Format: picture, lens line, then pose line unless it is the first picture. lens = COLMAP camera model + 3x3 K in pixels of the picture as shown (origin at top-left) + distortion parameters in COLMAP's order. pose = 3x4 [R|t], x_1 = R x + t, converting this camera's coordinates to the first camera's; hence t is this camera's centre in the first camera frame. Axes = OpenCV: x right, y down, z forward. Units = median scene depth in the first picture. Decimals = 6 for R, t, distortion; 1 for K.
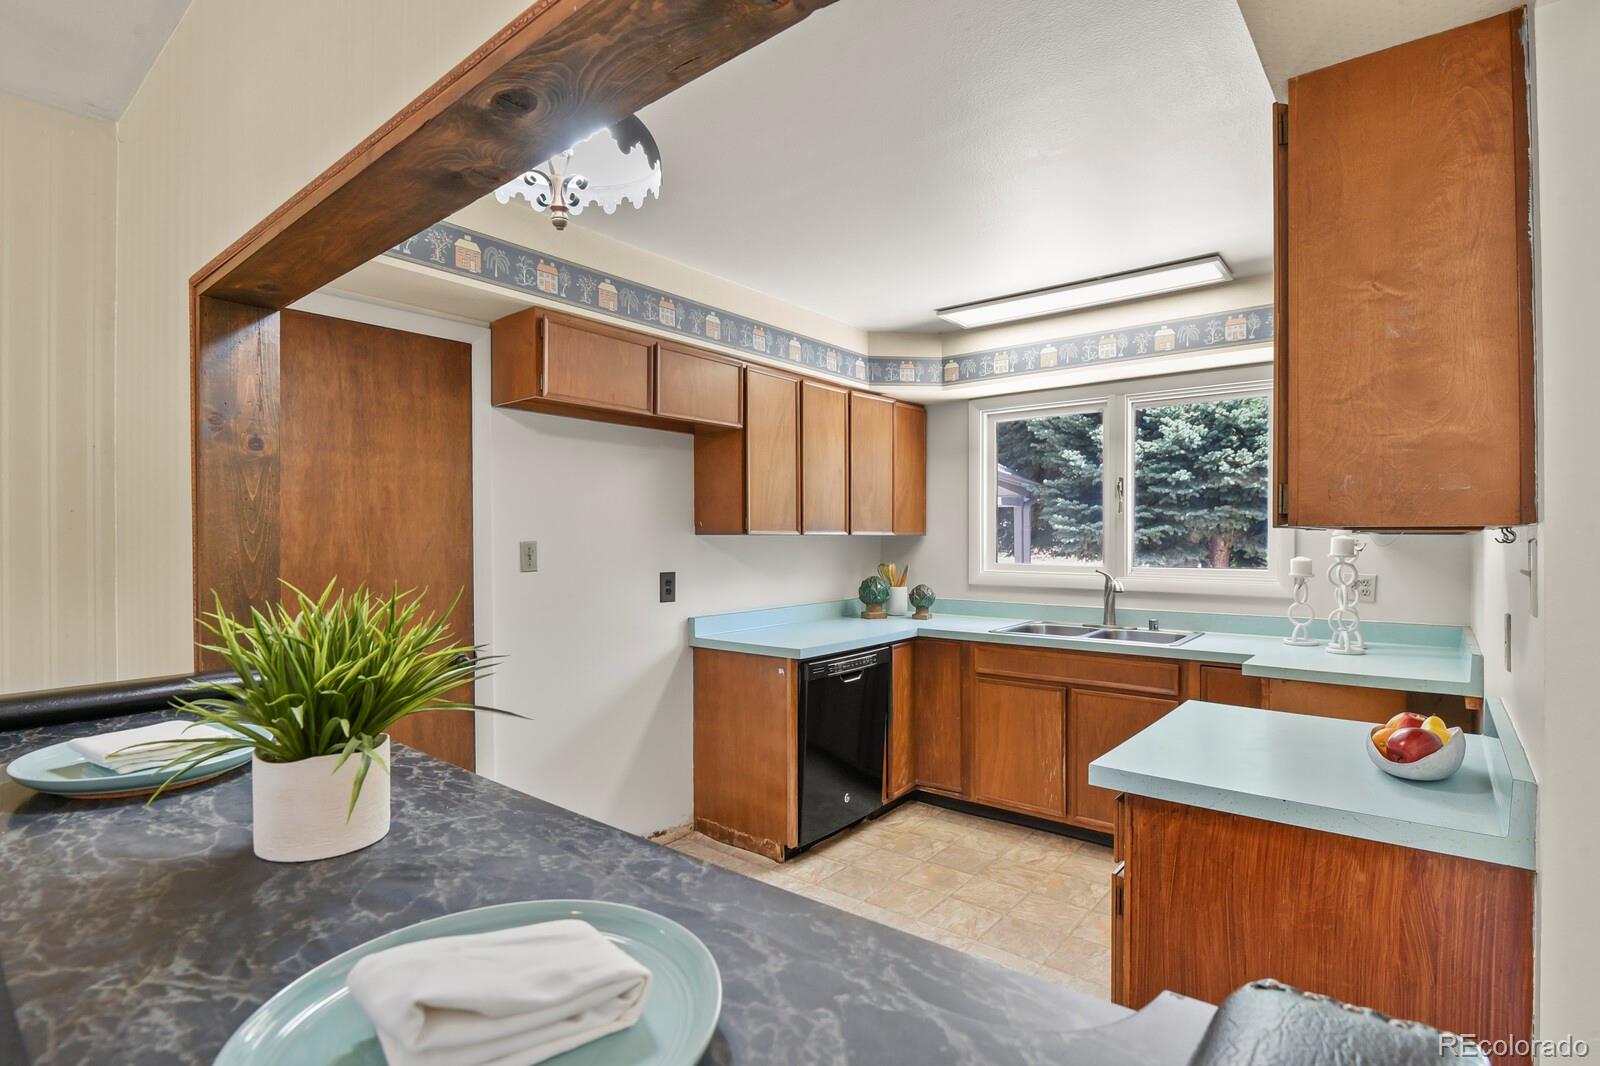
lens RADIAL K [[781.3, 0, 793.6], [0, 781.3, 536.5], [0, 0, 1]] dist [-0.012896, -0.004236]
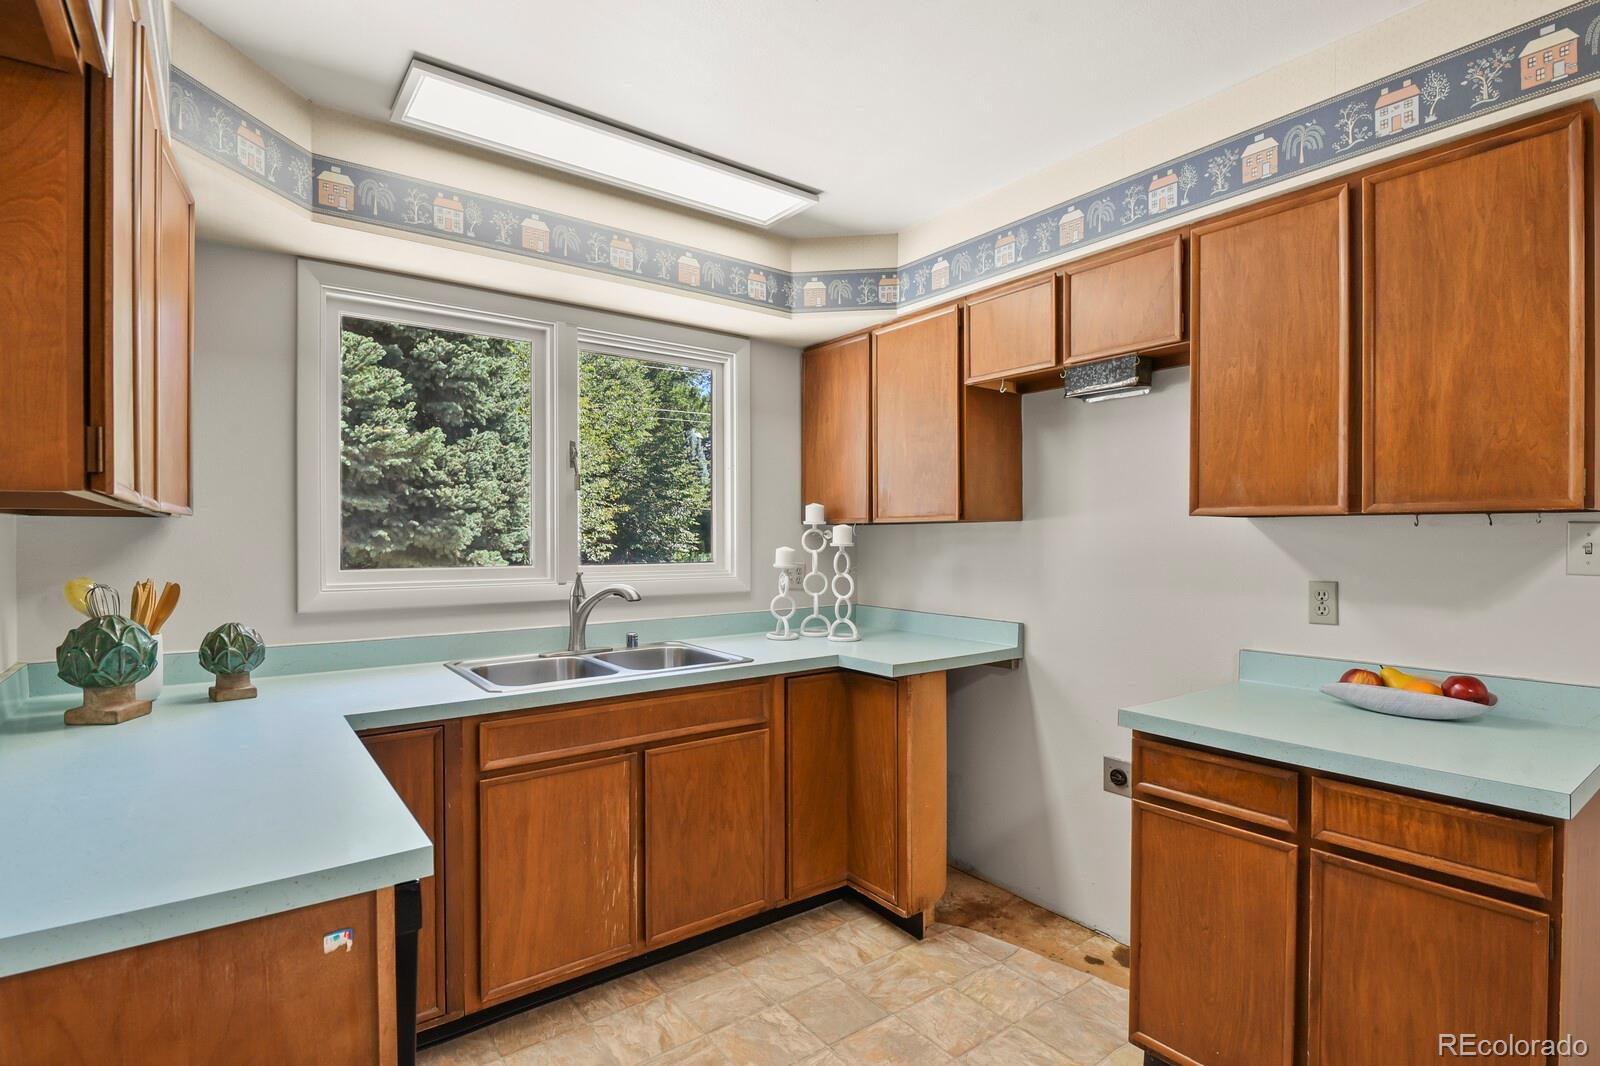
lens RADIAL K [[781.3, 0, 811.1], [0, 781.3, 539.6], [0, 0, 1]] dist [-0.012896, -0.004236]
pose [[0.221110, -0.006836, 0.975225, -0.255181], [-0.001967, 0.999970, 0.007455, 0.009553], [-0.975247, -0.003566, 0.221090, 0.703257]]
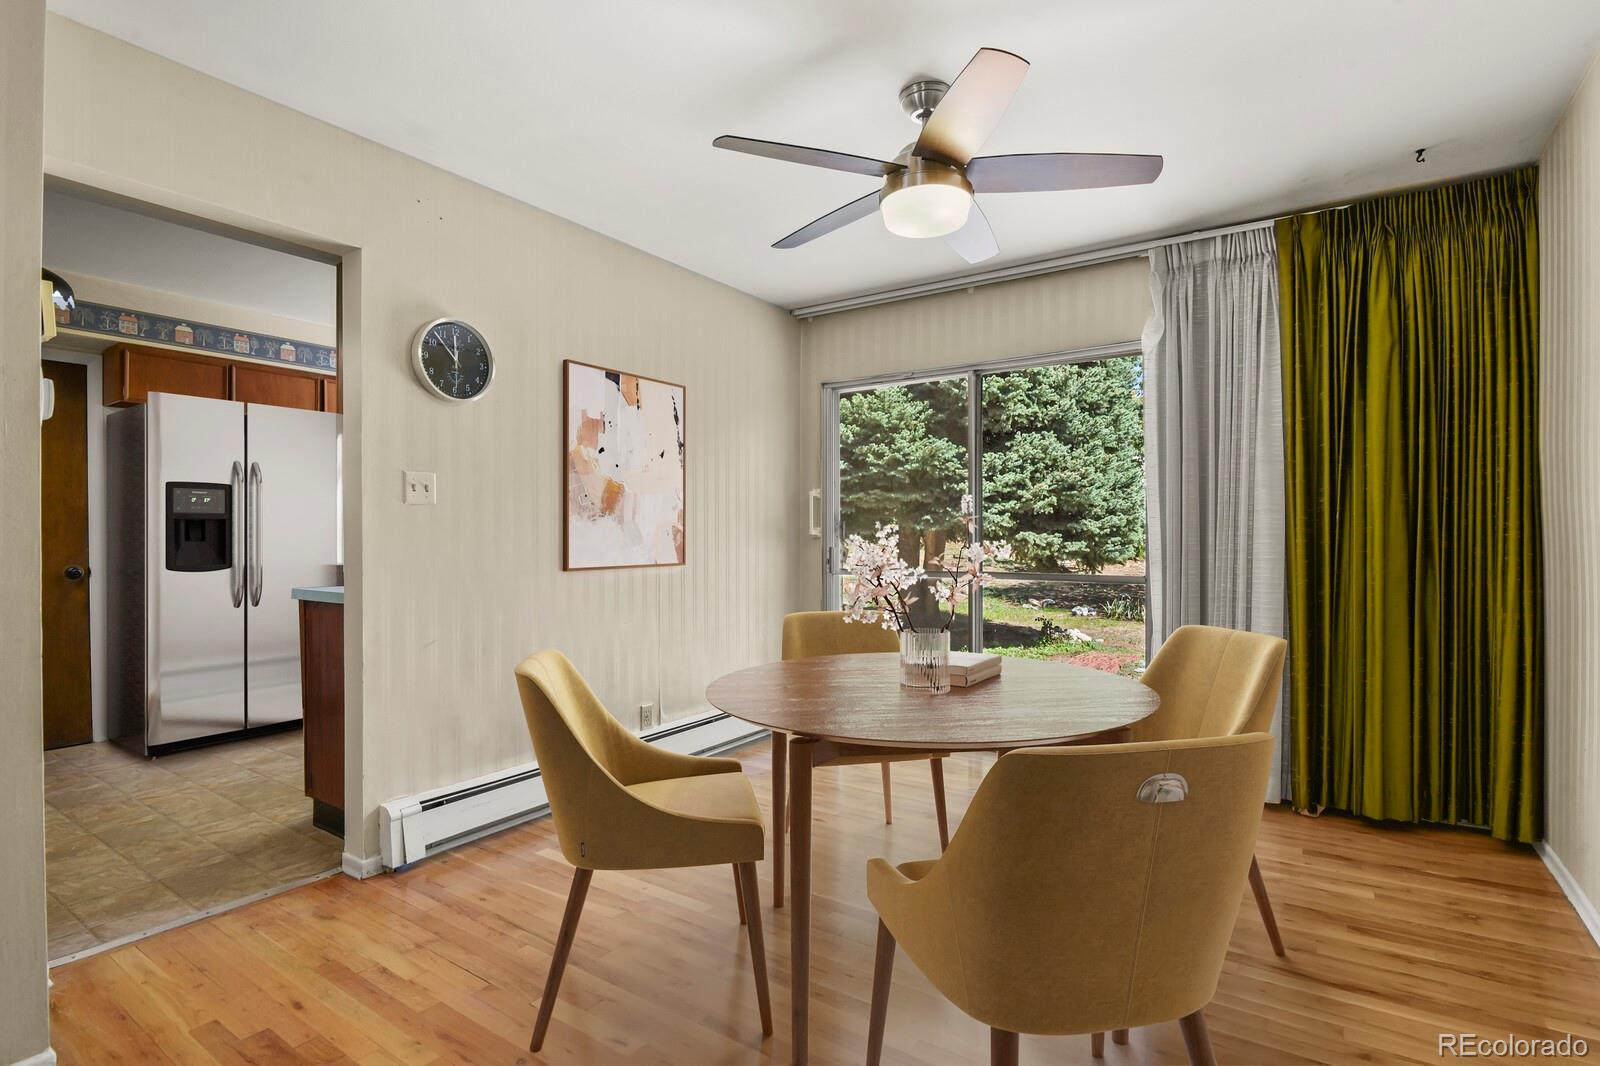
lens RADIAL K [[781.3, 0, 796.9], [0, 781.3, 537.0], [0, 0, 1]] dist [-0.012896, -0.004236]
pose [[0.995827, 0.000369, 0.091258, 0.669086], [-0.000908, 0.999982, 0.005866, 0.062635], [-0.091255, -0.005924, 0.995810, -0.501220]]
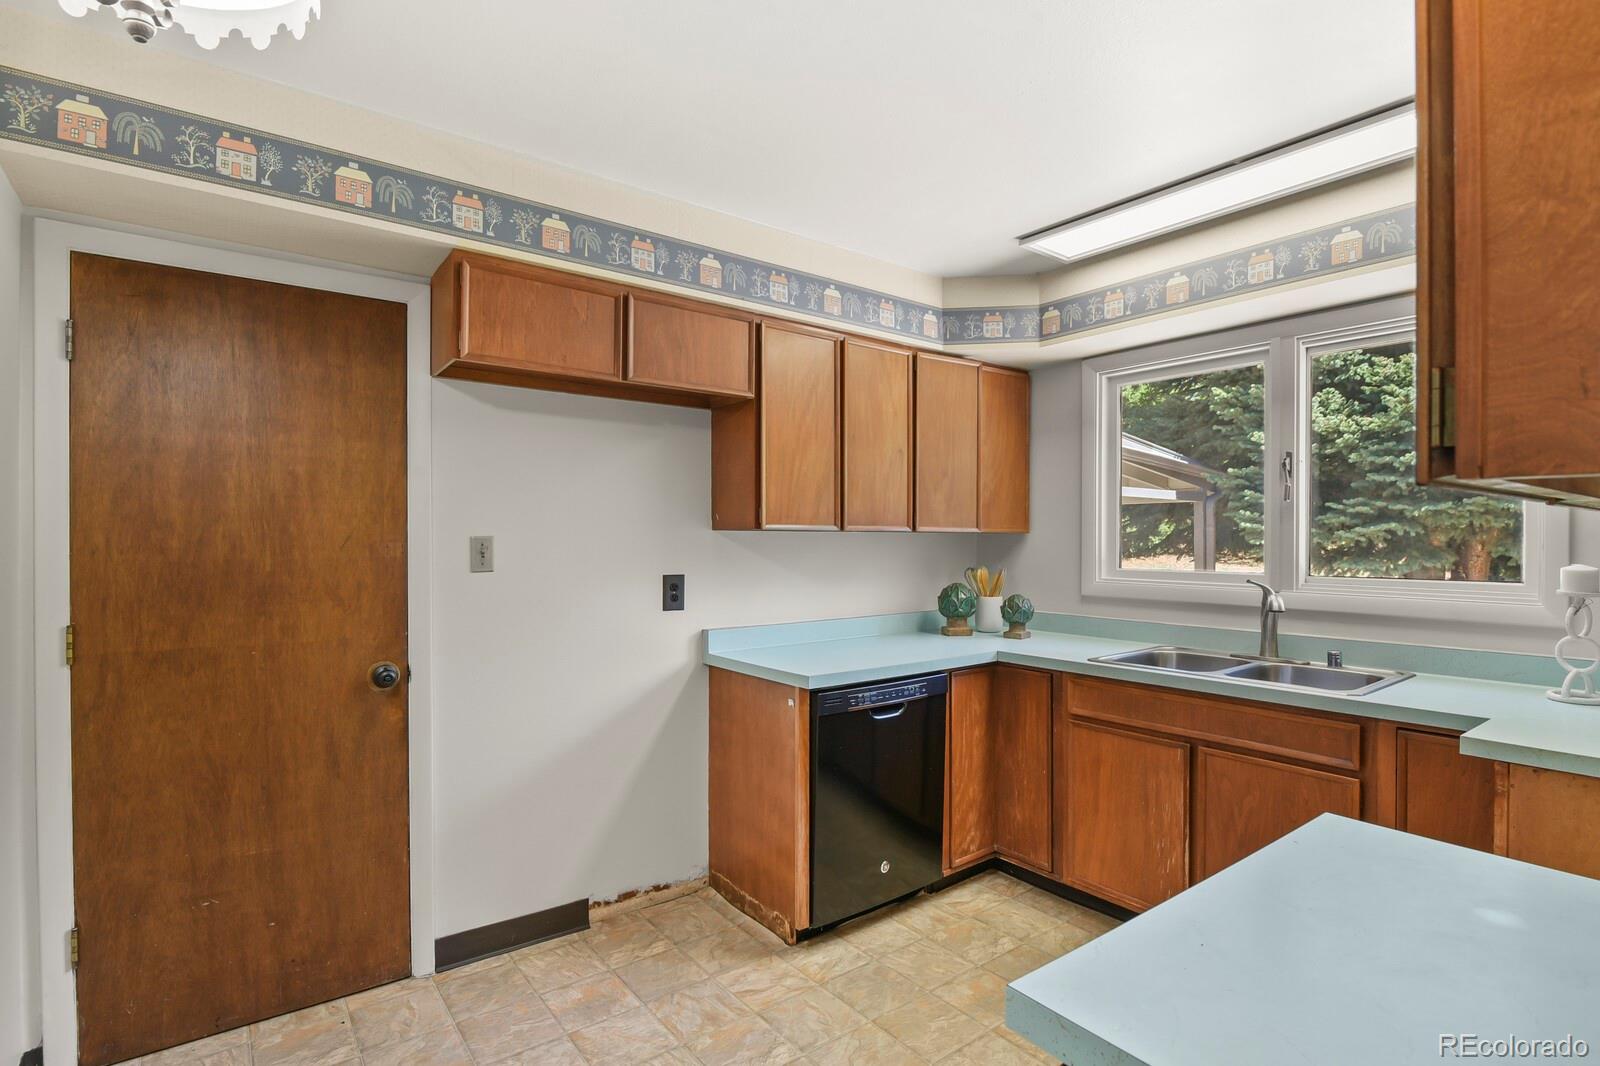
lens RADIAL K [[781.3, 0, 797.1], [0, 781.3, 537.0], [0, 0, 1]] dist [-0.012896, -0.004236]
pose [[0.972961, 0.002777, -0.230954, 0.161233], [-0.003223, 0.999994, -0.001554, 0.006361], [0.230948, 0.002256, 0.972963, 0.220319]]
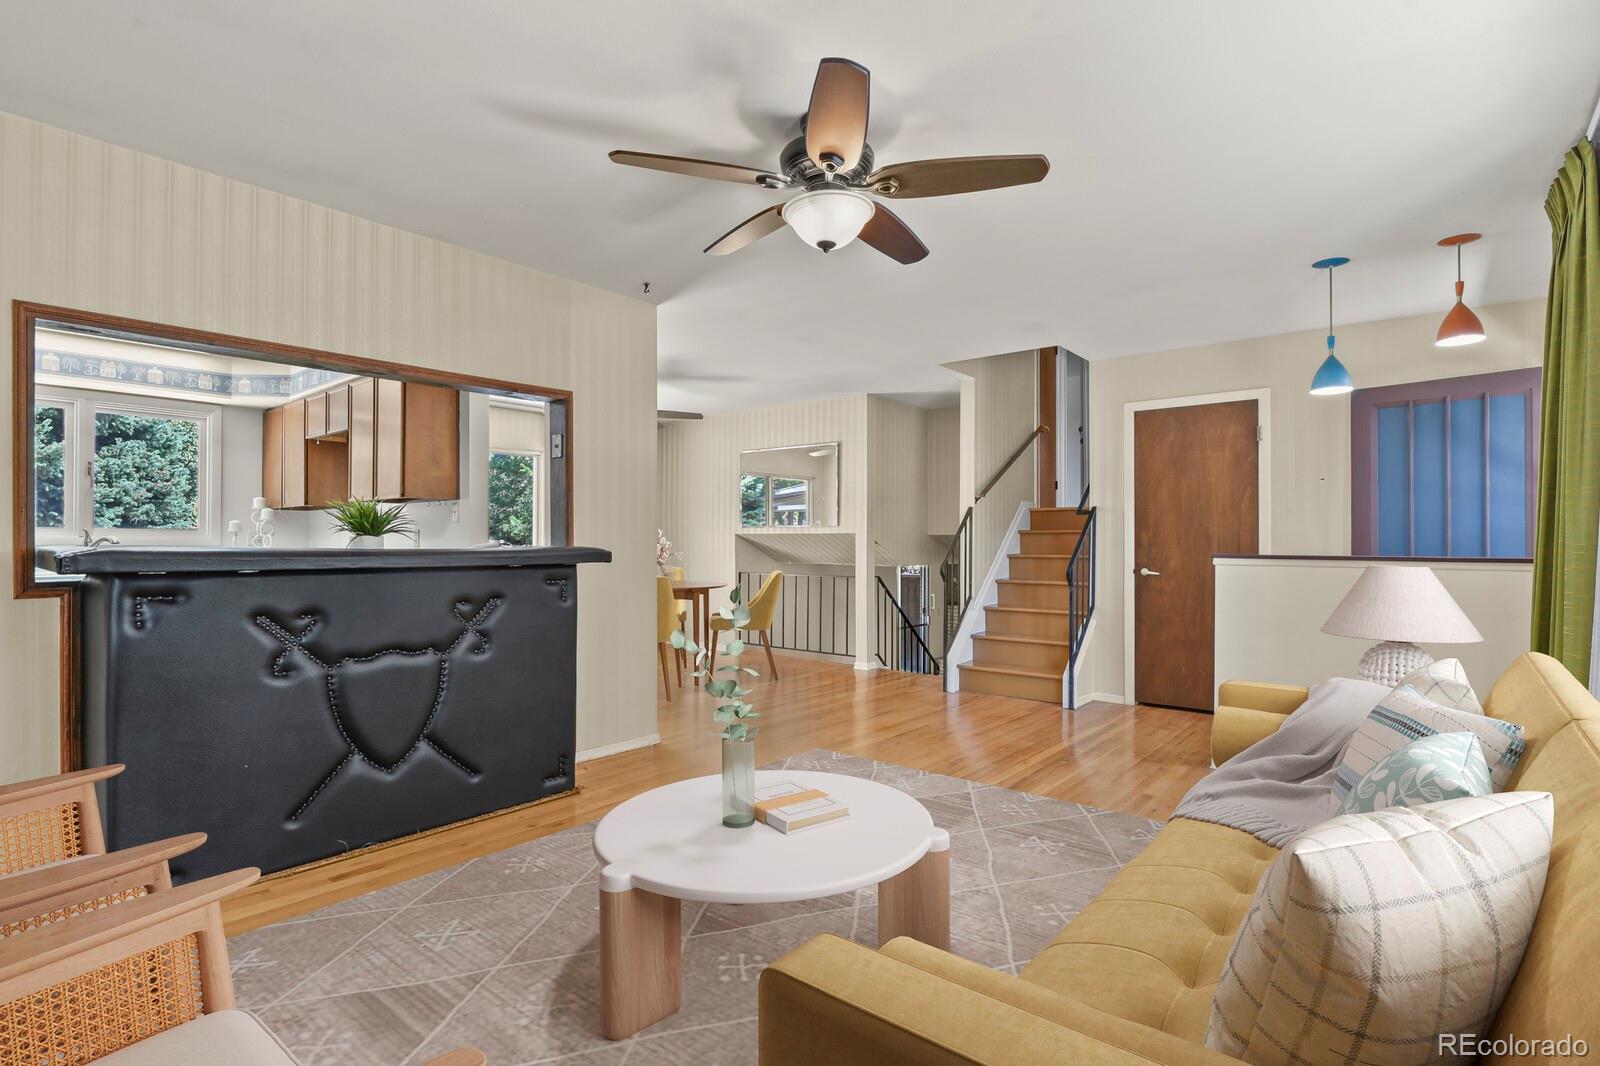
lens RADIAL K [[781.3, 0, 799.5], [0, 781.3, 536.7], [0, 0, 1]] dist [-0.012896, -0.004236]
pose [[-0.010725, 0.006805, 0.999919, -1.035876], [-0.004638, 0.999966, -0.006855, 0.065089], [-0.999932, -0.004712, -0.010693, -0.242684]]
